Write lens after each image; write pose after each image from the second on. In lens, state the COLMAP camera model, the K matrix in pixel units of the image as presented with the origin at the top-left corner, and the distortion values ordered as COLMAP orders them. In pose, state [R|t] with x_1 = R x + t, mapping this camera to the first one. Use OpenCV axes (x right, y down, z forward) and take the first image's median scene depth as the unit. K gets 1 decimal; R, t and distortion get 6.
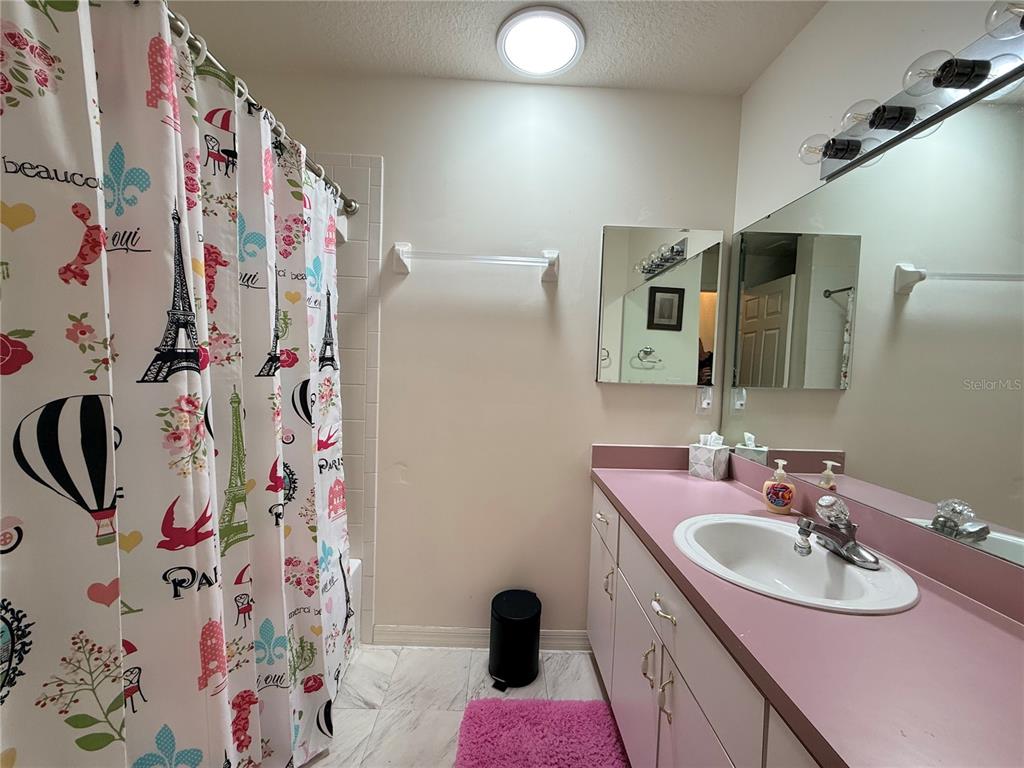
lens RADIAL K [[410.3, 0, 513.4], [0, 410.3, 387.4], [0, 0, 1]] dist [-0.001189, 0.001257]
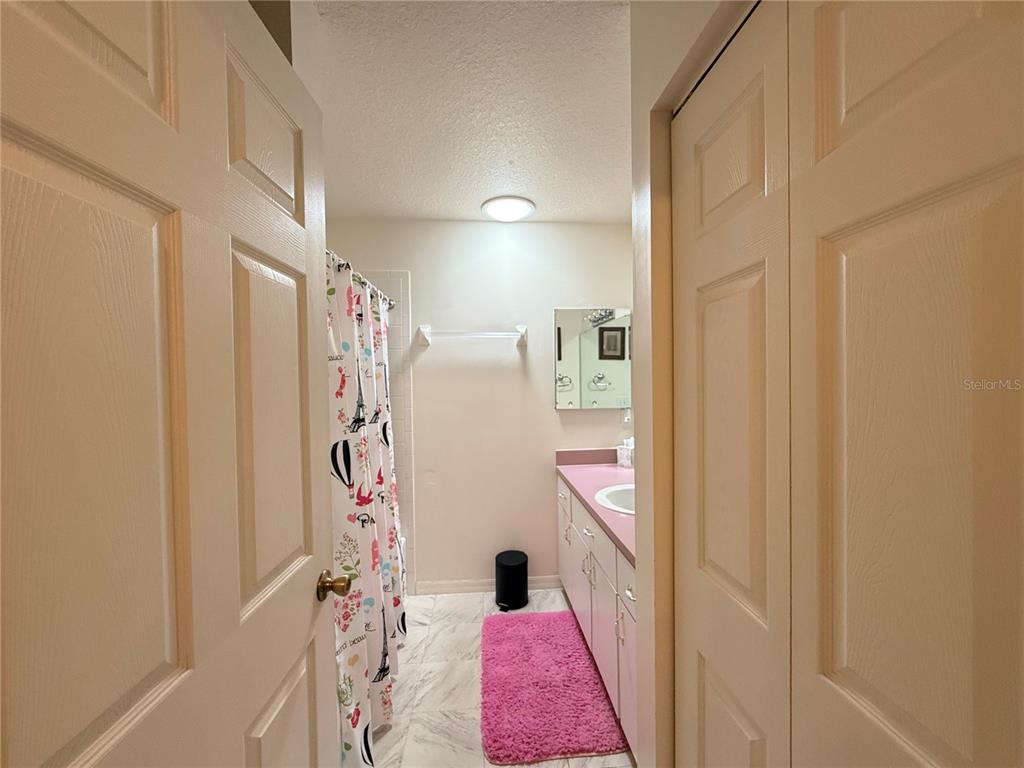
lens RADIAL K [[410.3, 0, 513.7], [0, 410.3, 384.7], [0, 0, 1]] dist [-0.001189, 0.001257]
pose [[0.997232, -0.051855, 0.053293, -0.033612], [0.053840, 0.997882, -0.036500, -0.061424], [-0.051288, 0.039269, 0.997912, -0.566912]]
